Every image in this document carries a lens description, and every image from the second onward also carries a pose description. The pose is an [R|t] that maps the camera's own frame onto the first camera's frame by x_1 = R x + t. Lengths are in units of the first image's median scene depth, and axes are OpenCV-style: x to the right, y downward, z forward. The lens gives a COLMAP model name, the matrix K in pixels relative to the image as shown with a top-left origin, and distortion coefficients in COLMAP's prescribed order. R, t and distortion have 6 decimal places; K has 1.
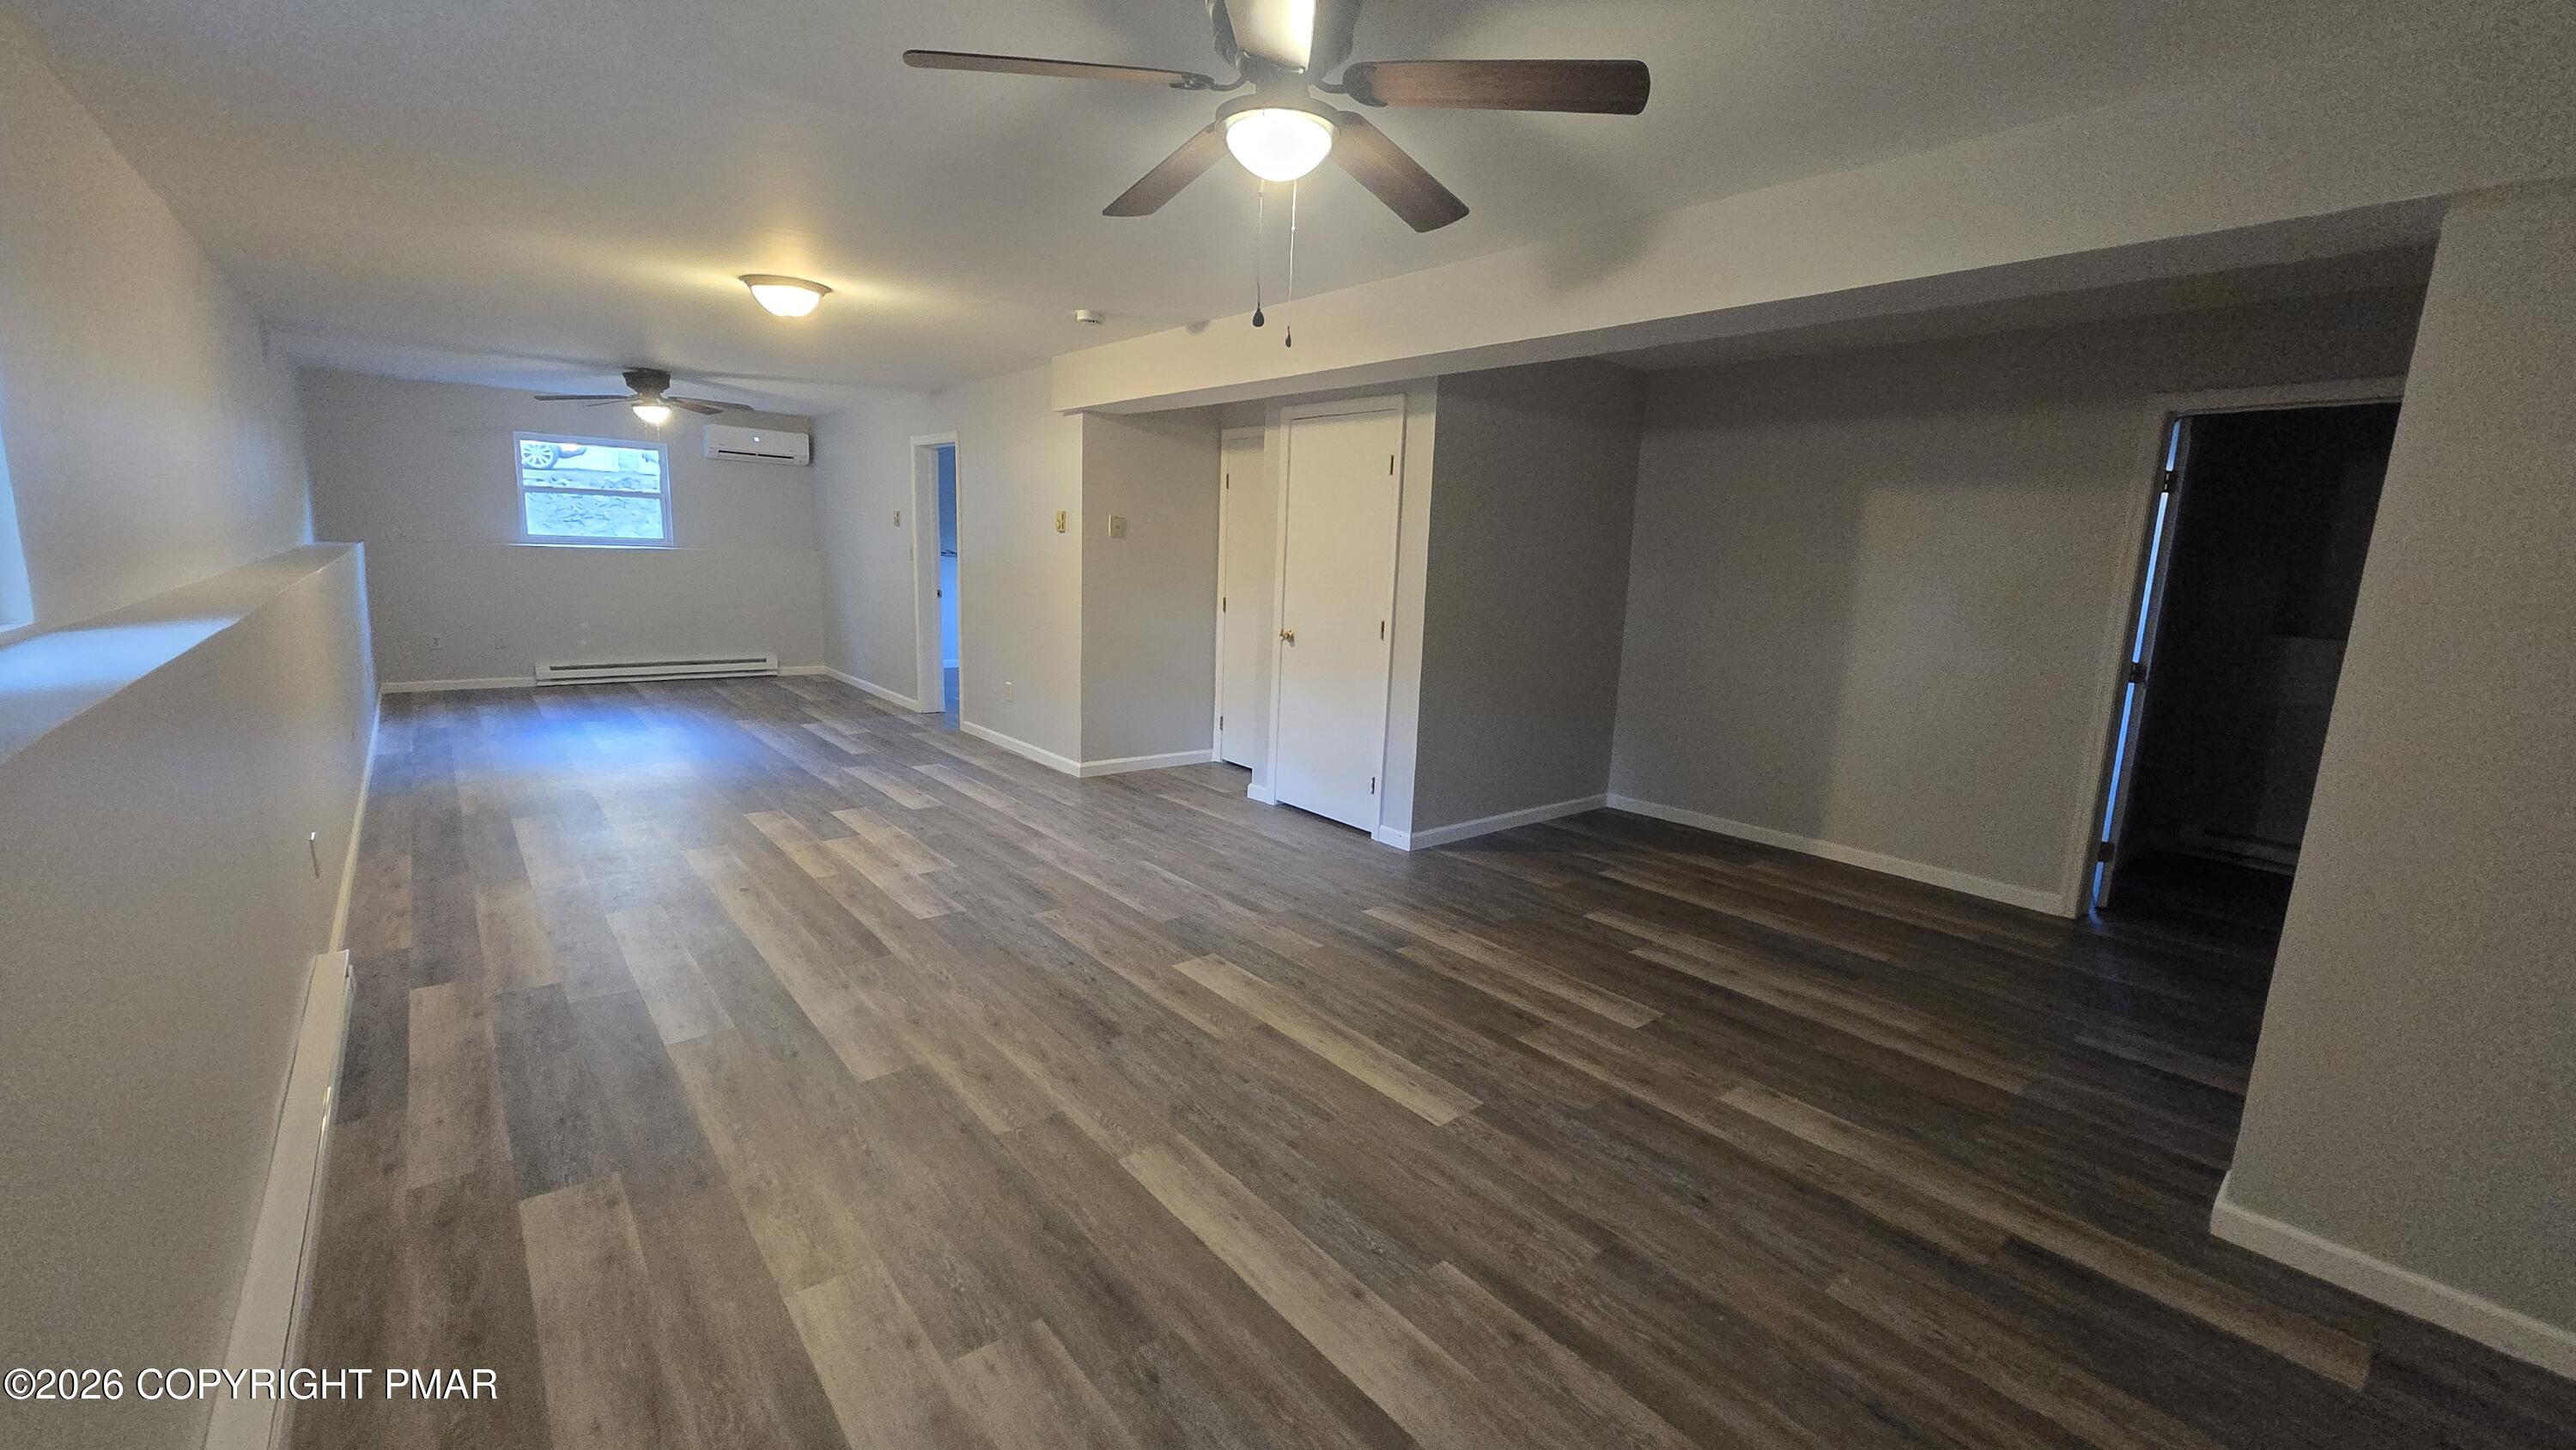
lens RADIAL K [[1018.8, 0, 1296.7], [0, 1018.8, 734.3], [0, 0, 1]] dist [-0.007070, 0.000347]
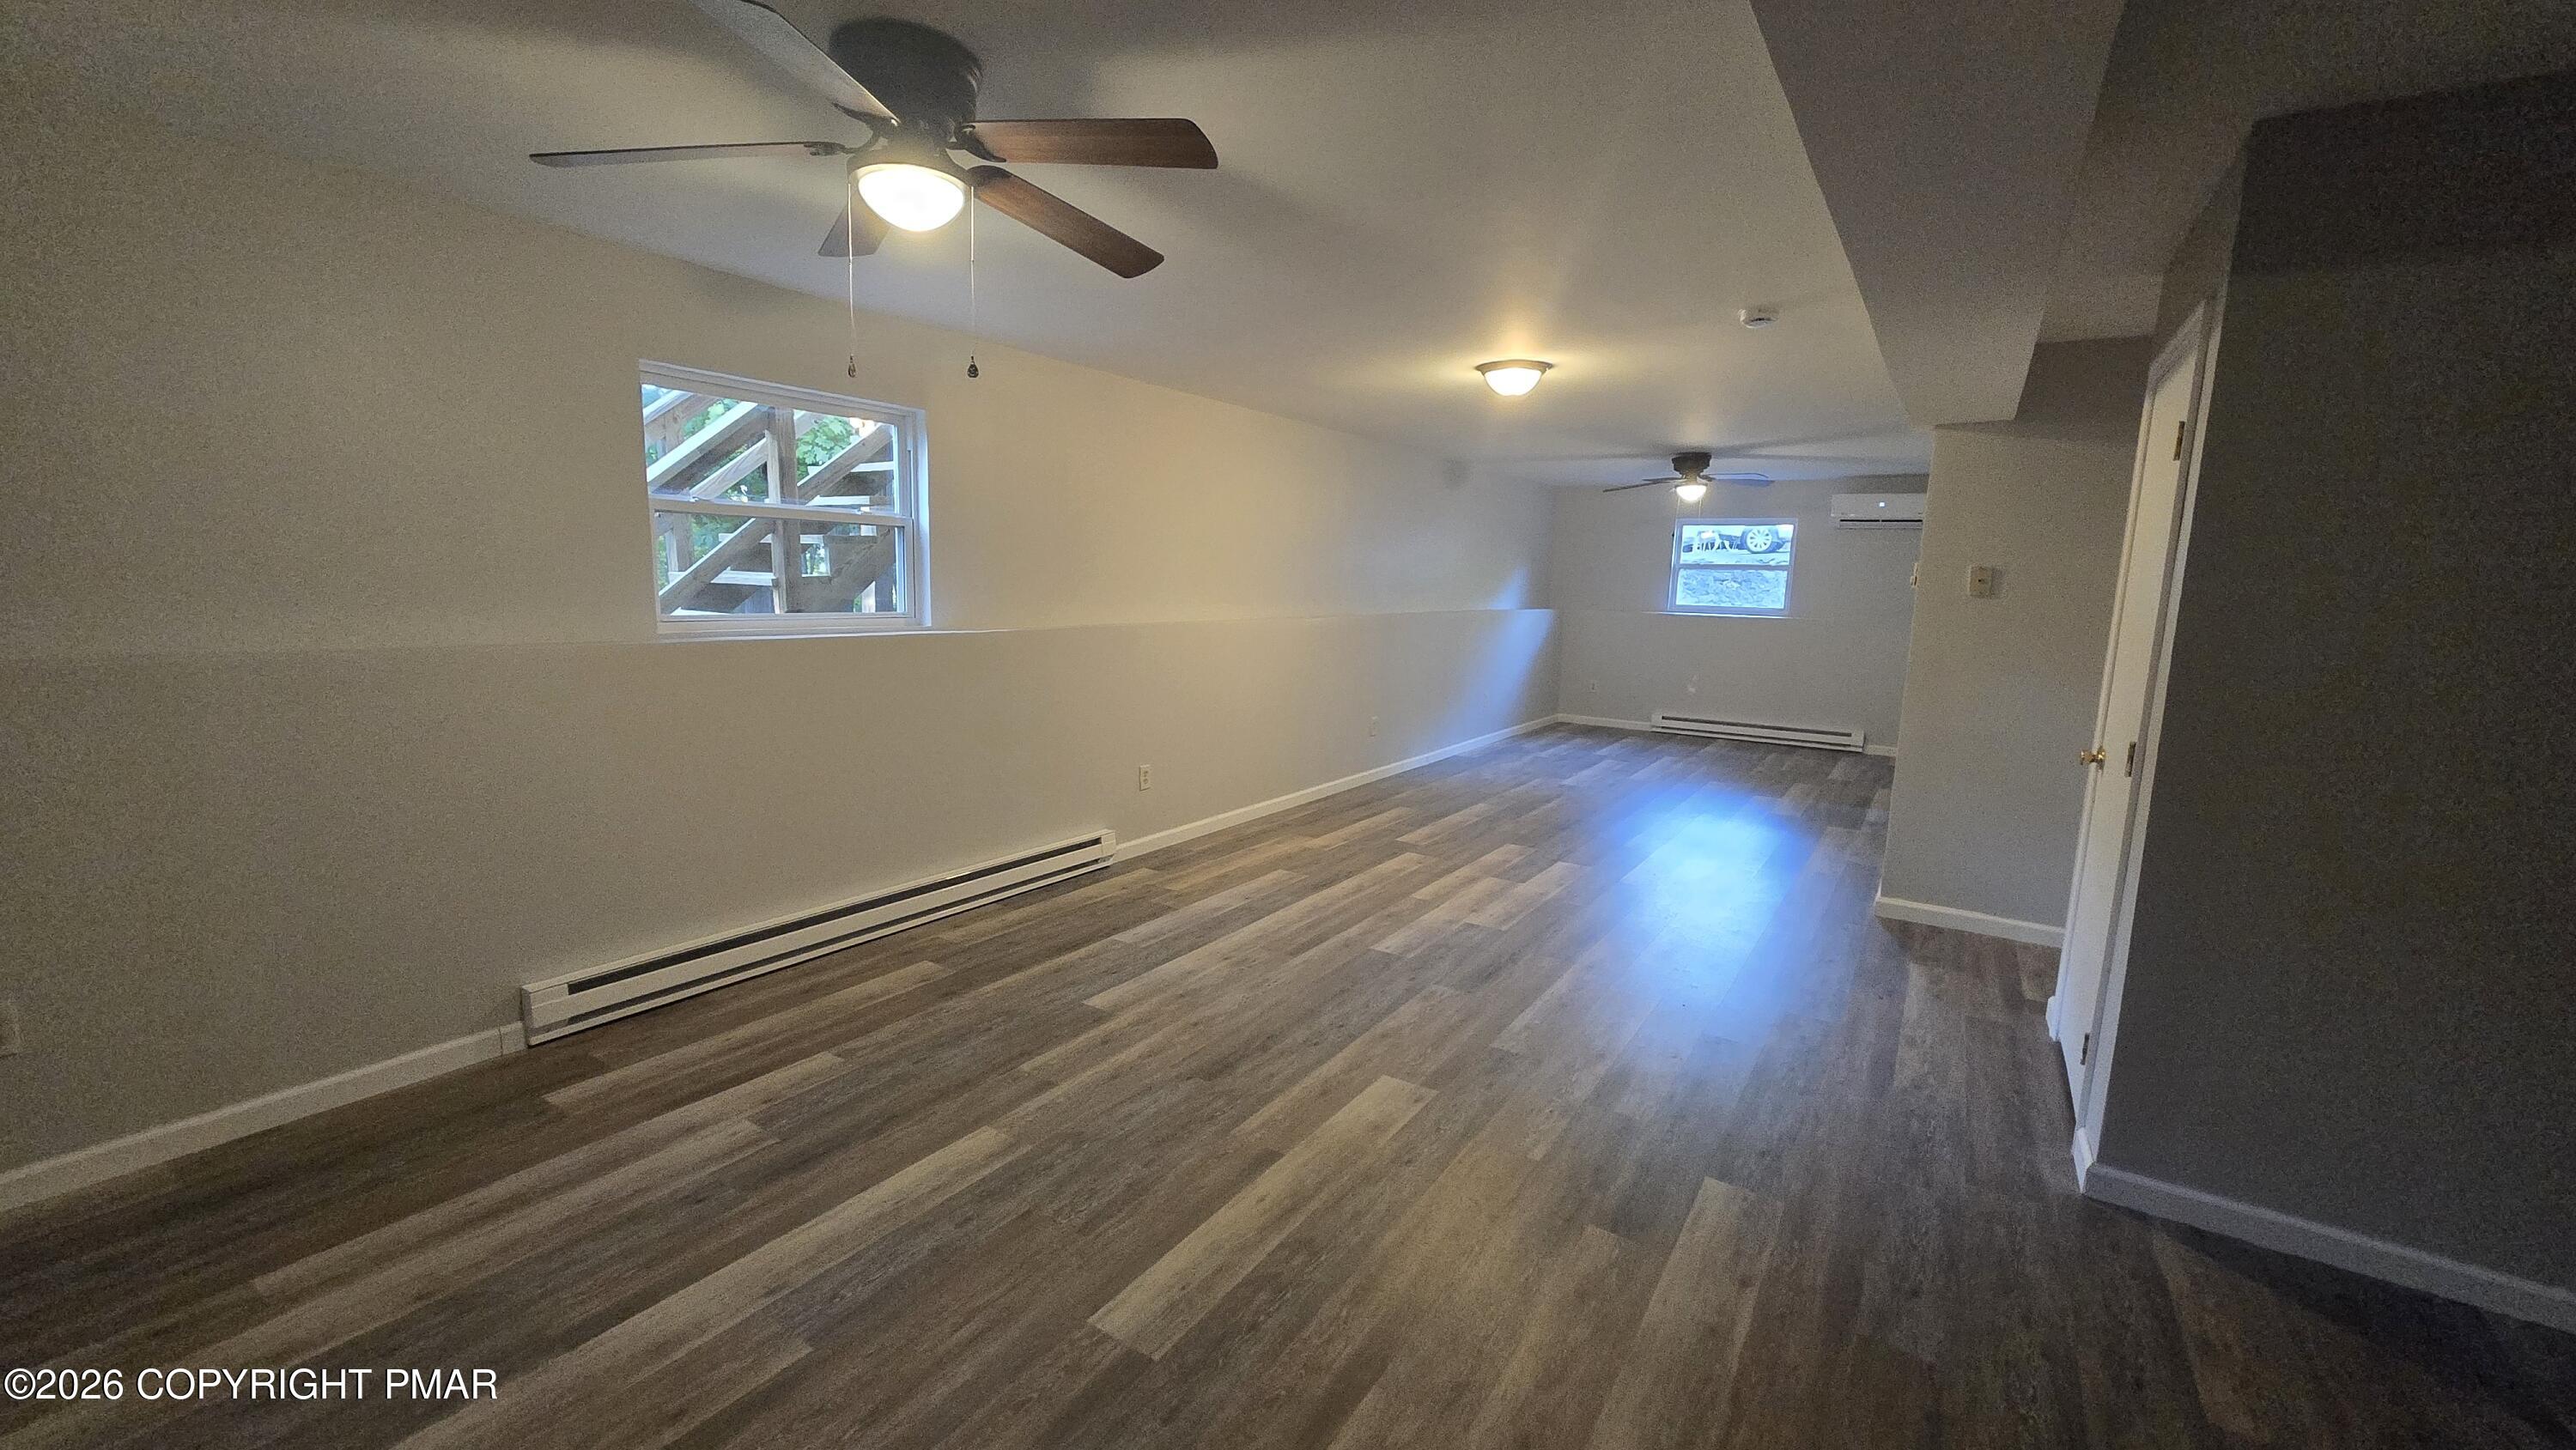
lens RADIAL K [[1018.8, 0, 1288.3], [0, 1018.8, 733.1], [0, 0, 1]] dist [-0.007070, 0.000347]
pose [[0.281383, 0.114041, -0.952795, 0.594081], [-0.191828, 0.979556, 0.060593, -0.083893], [0.940226, 0.165723, 0.297507, 0.583400]]
